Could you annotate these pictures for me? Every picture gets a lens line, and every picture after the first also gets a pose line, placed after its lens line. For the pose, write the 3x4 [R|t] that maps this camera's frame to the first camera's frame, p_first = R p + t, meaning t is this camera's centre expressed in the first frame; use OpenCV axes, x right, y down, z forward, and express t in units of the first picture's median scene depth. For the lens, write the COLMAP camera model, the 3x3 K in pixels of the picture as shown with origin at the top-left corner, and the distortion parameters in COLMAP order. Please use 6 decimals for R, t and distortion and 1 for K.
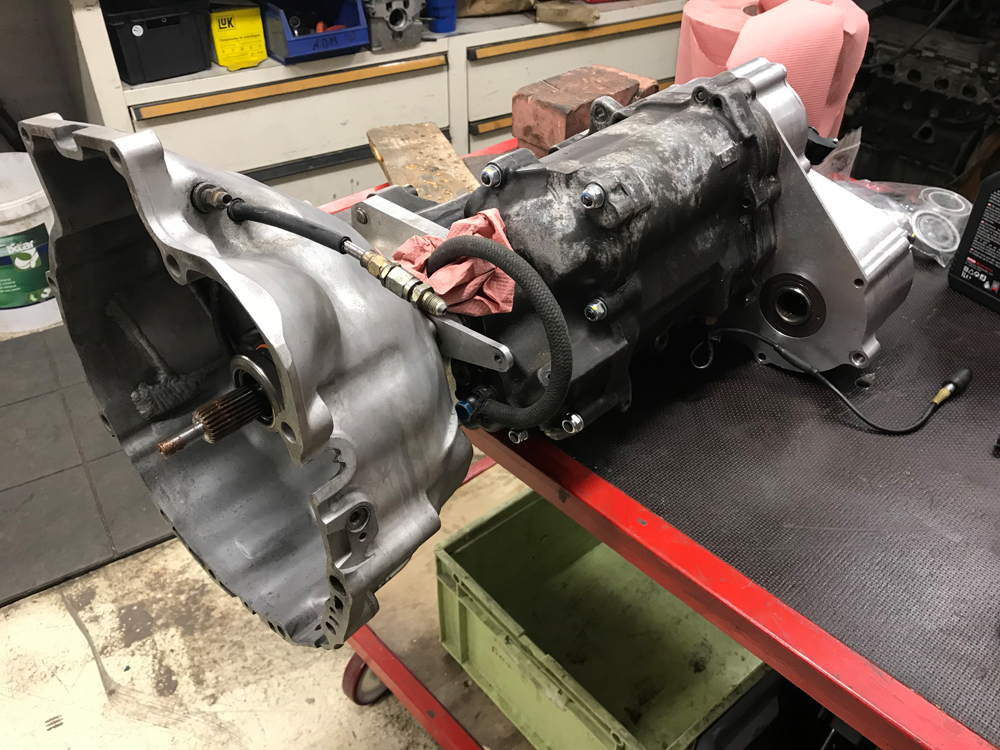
lens RADIAL K [[832.3, 0, 497.9], [0, 832.3, 376.0], [0, 0, 1]] dist [0.026418, -0.020771]
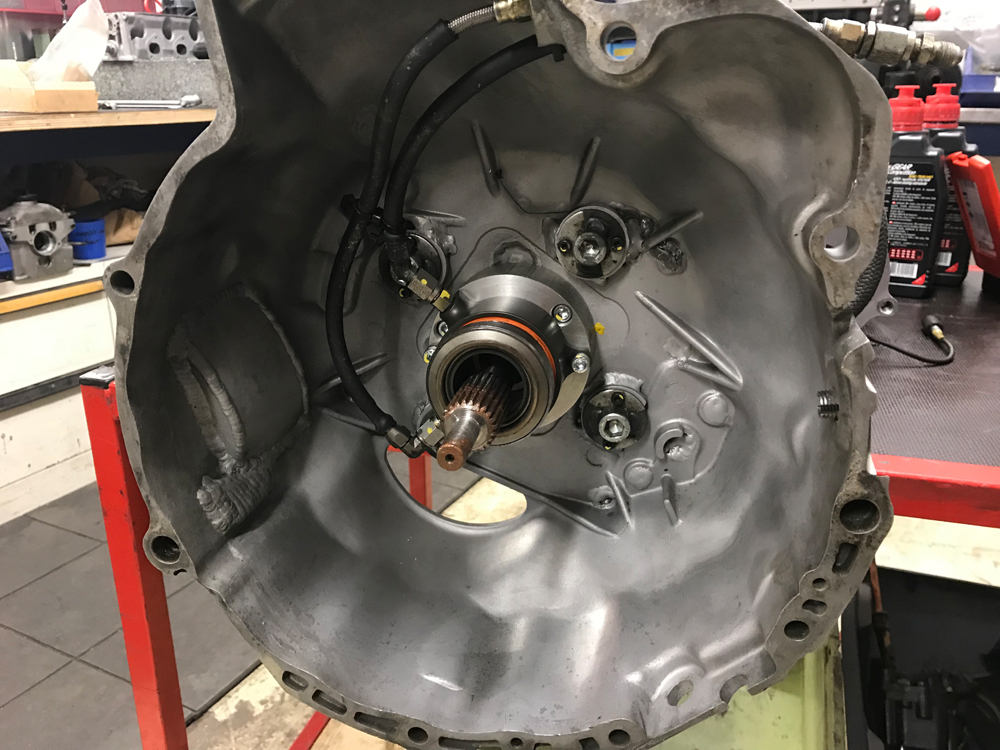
lens RADIAL K [[832.3, 0, 500.1], [0, 832.3, 375.8], [0, 0, 1]] dist [0.026418, -0.020771]
pose [[0.843793, -0.166307, 0.510250, -0.187171], [0.320626, 0.918658, -0.230794, 0.052506], [-0.430362, 0.358342, 0.828480, 0.125223]]
